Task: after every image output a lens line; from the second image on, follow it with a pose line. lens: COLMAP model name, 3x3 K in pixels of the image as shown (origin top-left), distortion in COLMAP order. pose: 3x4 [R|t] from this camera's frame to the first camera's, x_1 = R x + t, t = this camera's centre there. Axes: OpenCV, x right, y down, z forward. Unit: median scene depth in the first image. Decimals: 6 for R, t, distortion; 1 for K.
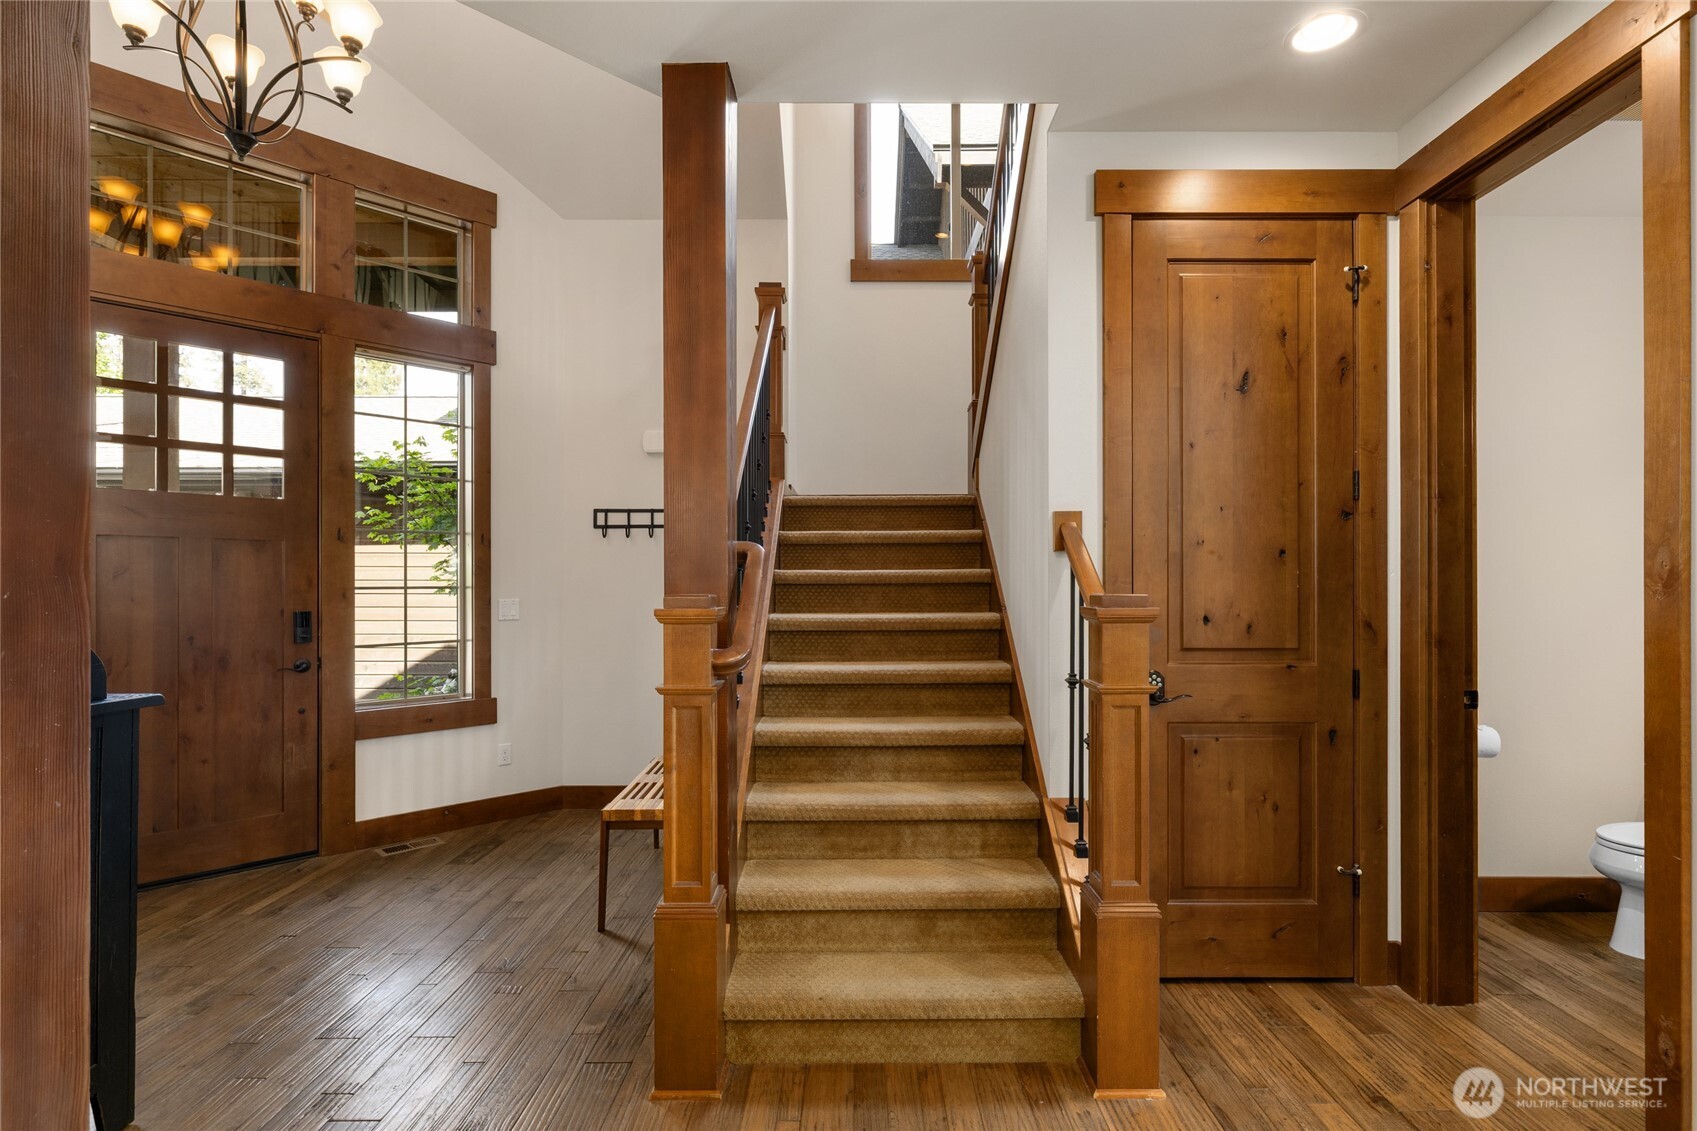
lens RADIAL K [[827.2, 0, 859.5], [0, 827.2, 554.7], [0, 0, 1]] dist [-0.003416, 0.001075]
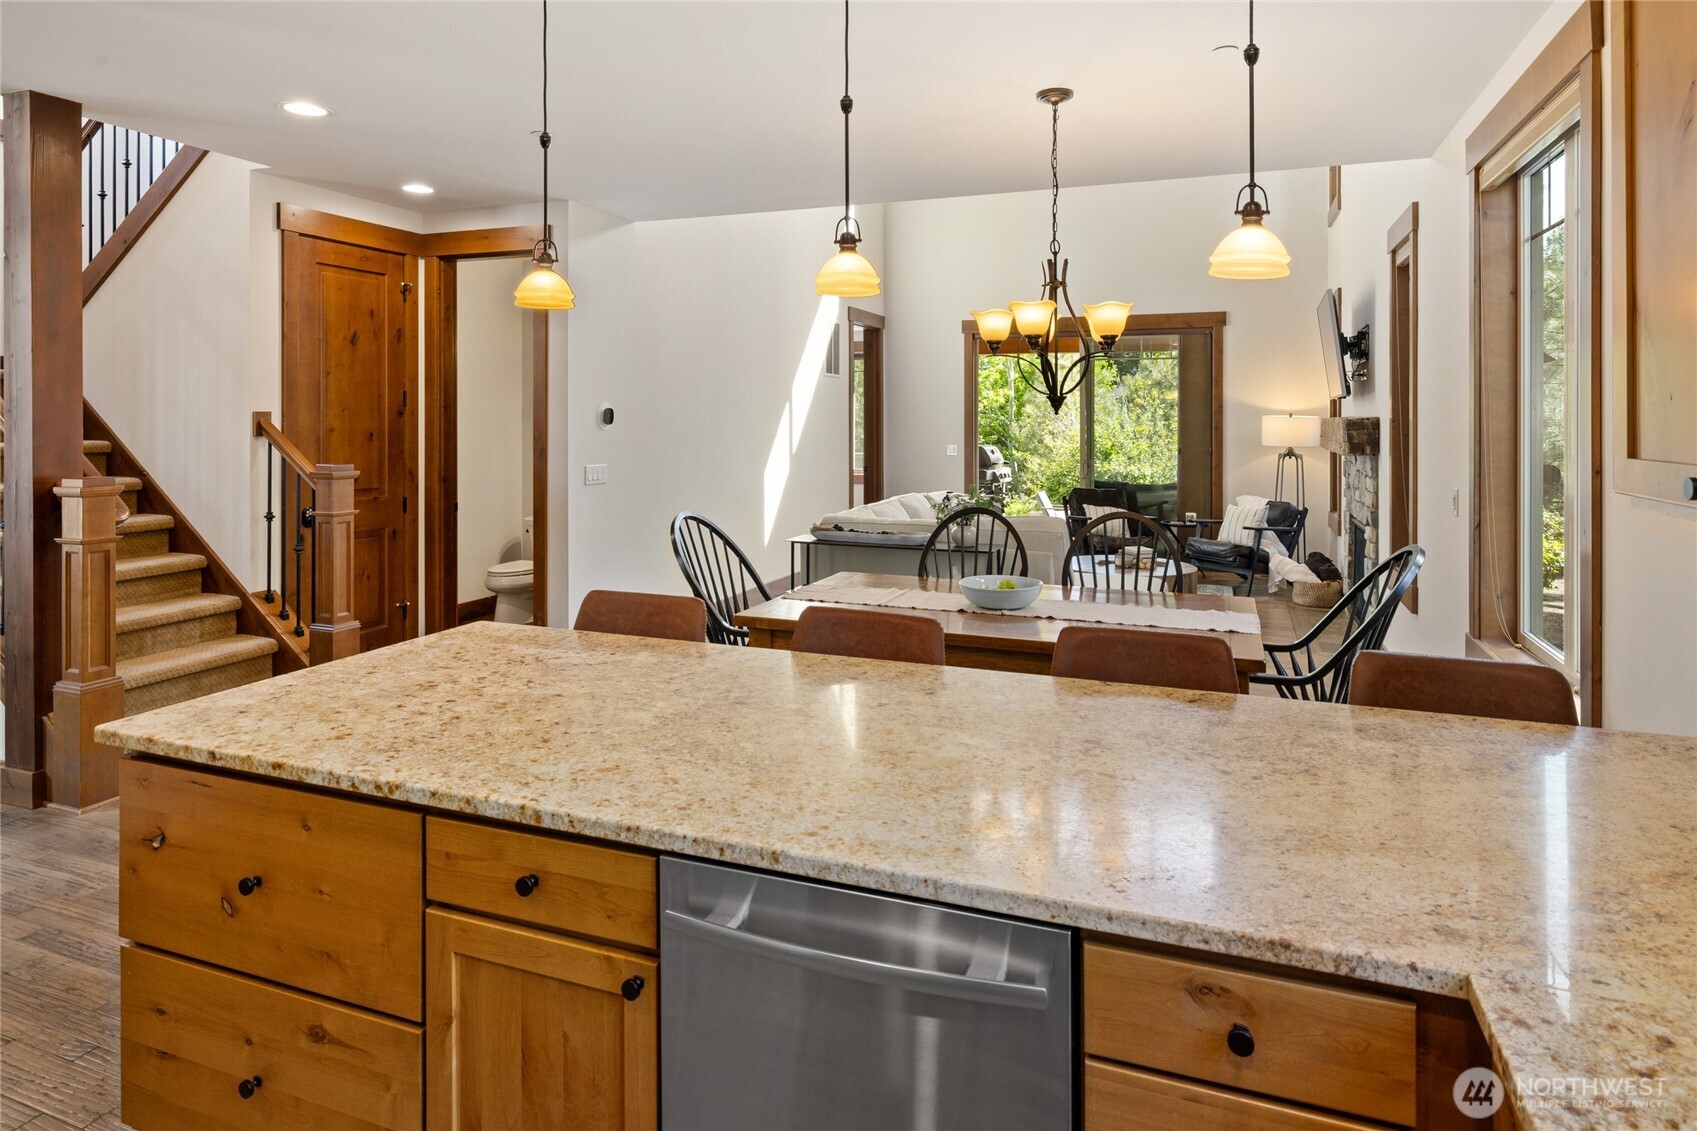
lens RADIAL K [[949.8, 0, 851.3], [0, 949.8, 560.0], [0, 0, 1]] dist [0.002257, 0.000619]
pose [[0.359399, -0.136835, 0.923097, -1.073566], [-0.039777, 0.986046, 0.161653, -0.111865], [-0.932336, -0.094816, 0.348941, -0.729602]]
